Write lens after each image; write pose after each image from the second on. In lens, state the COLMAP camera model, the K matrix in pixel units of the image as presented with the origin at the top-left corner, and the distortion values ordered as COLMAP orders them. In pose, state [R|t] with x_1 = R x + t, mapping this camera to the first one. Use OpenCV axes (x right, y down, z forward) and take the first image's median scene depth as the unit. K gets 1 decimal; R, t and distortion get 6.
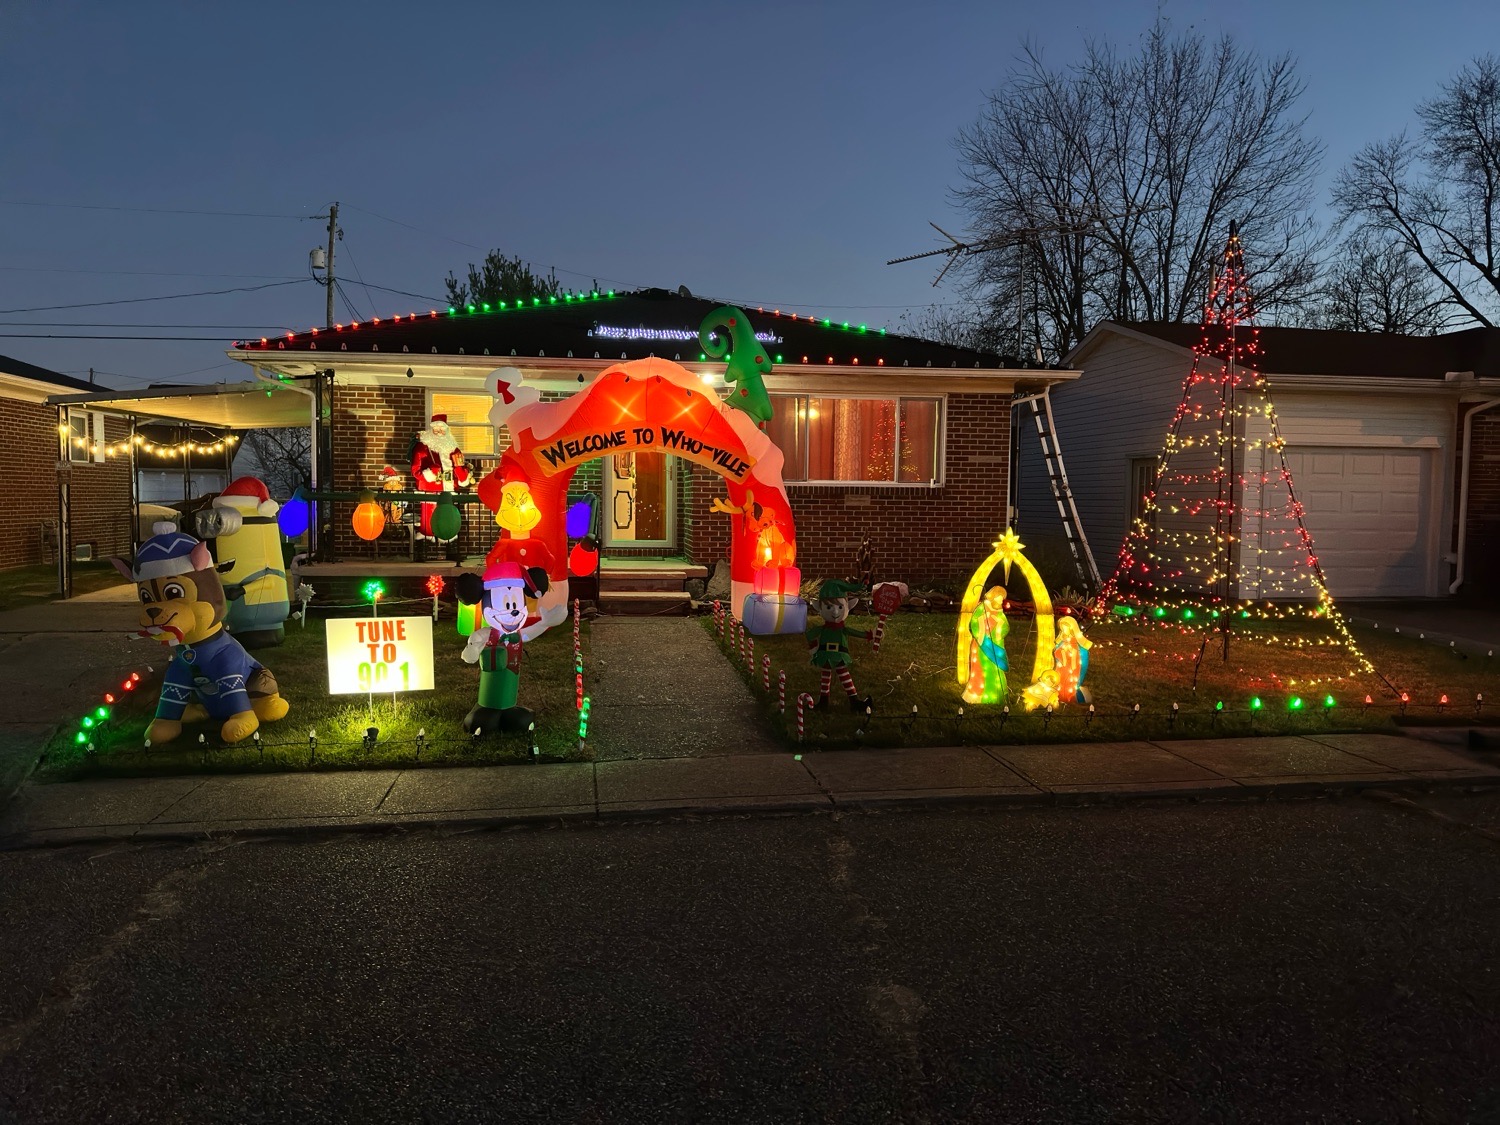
lens RADIAL K [[1026.8, 0, 750.0], [0, 1026.8, 562.5], [0, 0, 1]] dist [0.035788, -0.000348]
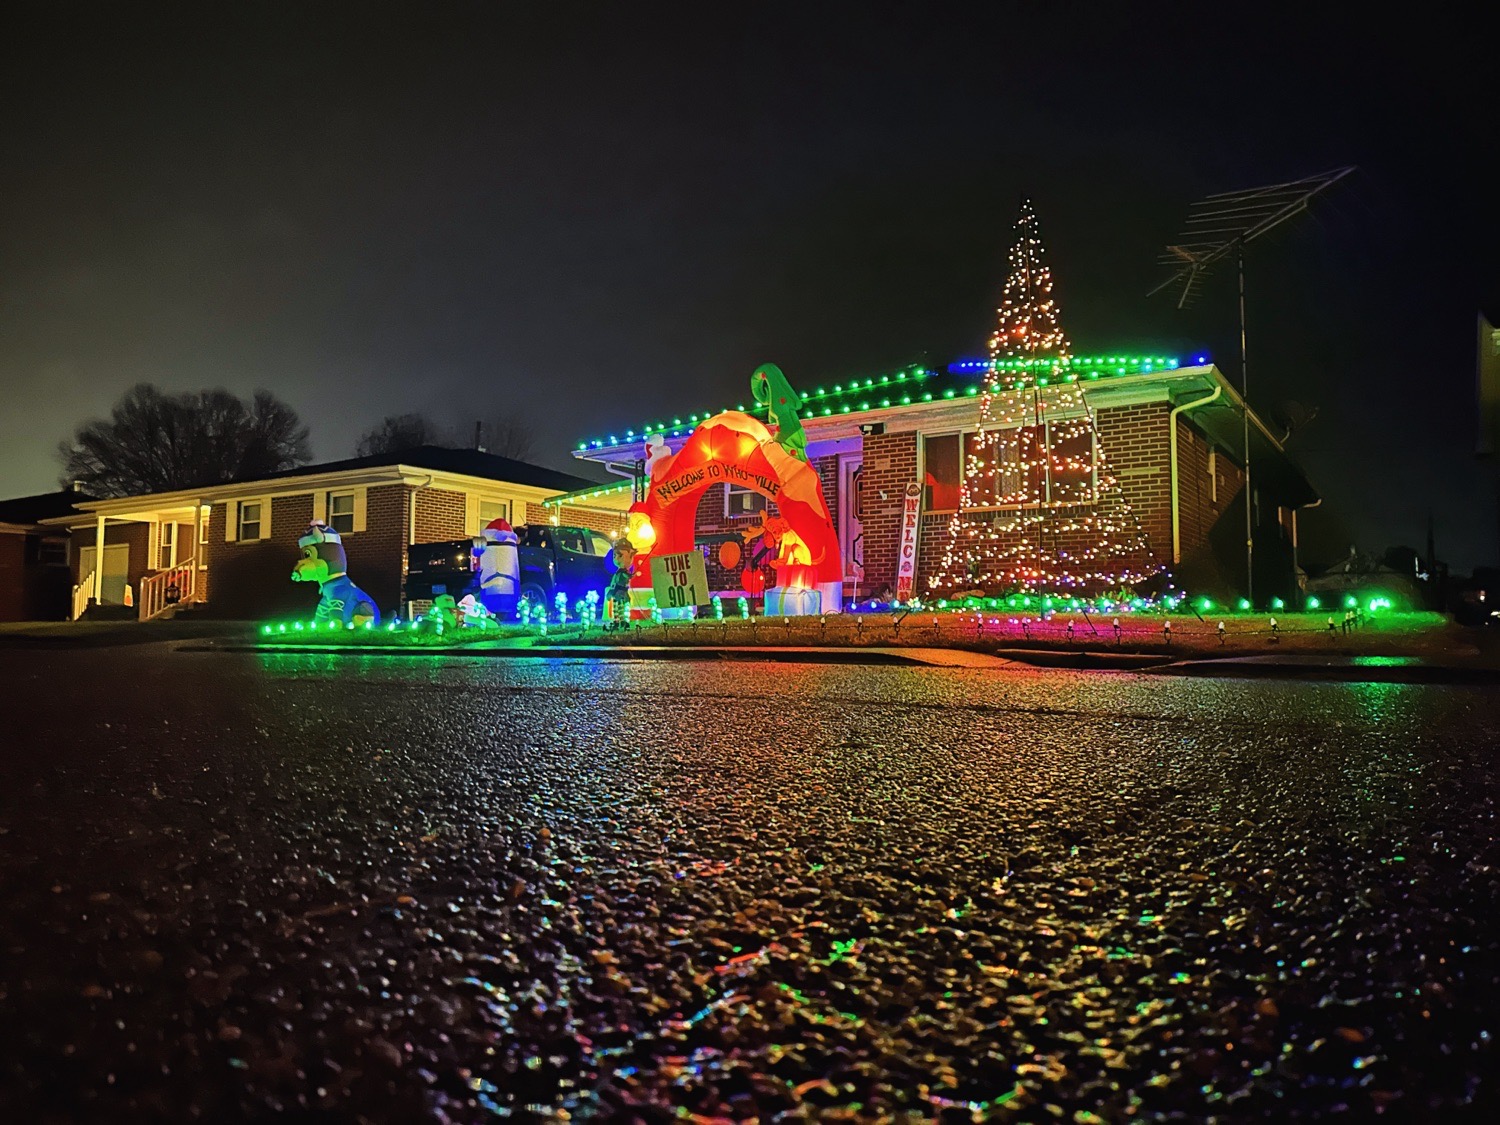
lens RADIAL K [[1026.8, 0, 750.0], [0, 1026.8, 562.5], [0, 0, 1]] dist [0.035788, -0.000348]
pose [[0.733296, -0.050336, -0.678044, 0.609500], [-0.034571, 0.993205, -0.111121, 0.103093], [0.679030, 0.104925, 0.726573, 0.065837]]
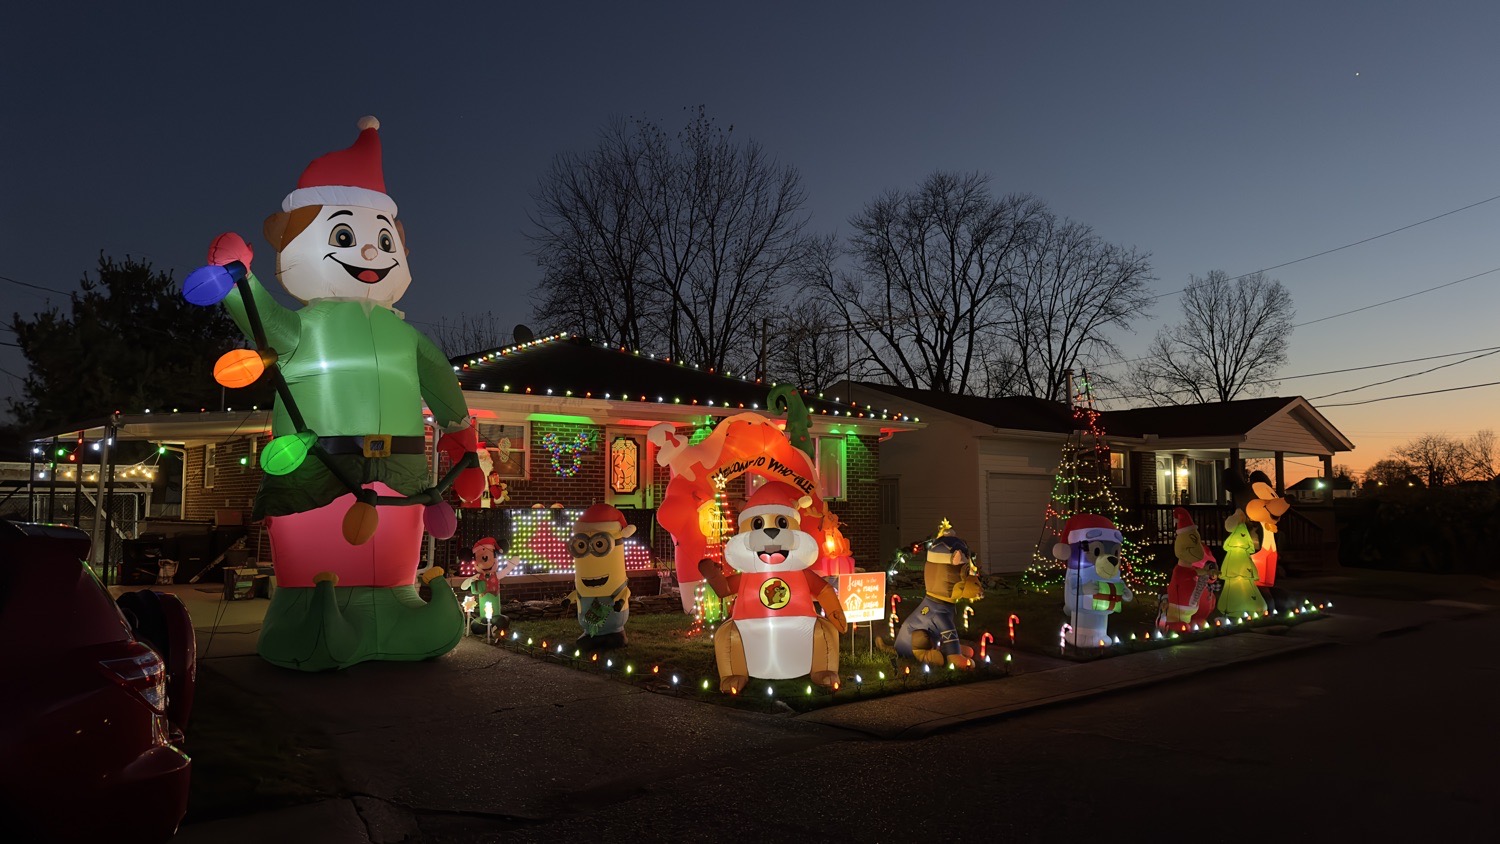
lens RADIAL K [[1003.8, 0, 750.0], [0, 1003.8, 422.0], [0, 0, 1]] dist [-0.000916, -0.000066]
pose [[0.867675, 0.028428, 0.496318, -0.575989], [0.045665, 0.989585, -0.136513, 0.002563], [-0.495029, 0.141113, 0.857341, -0.111519]]
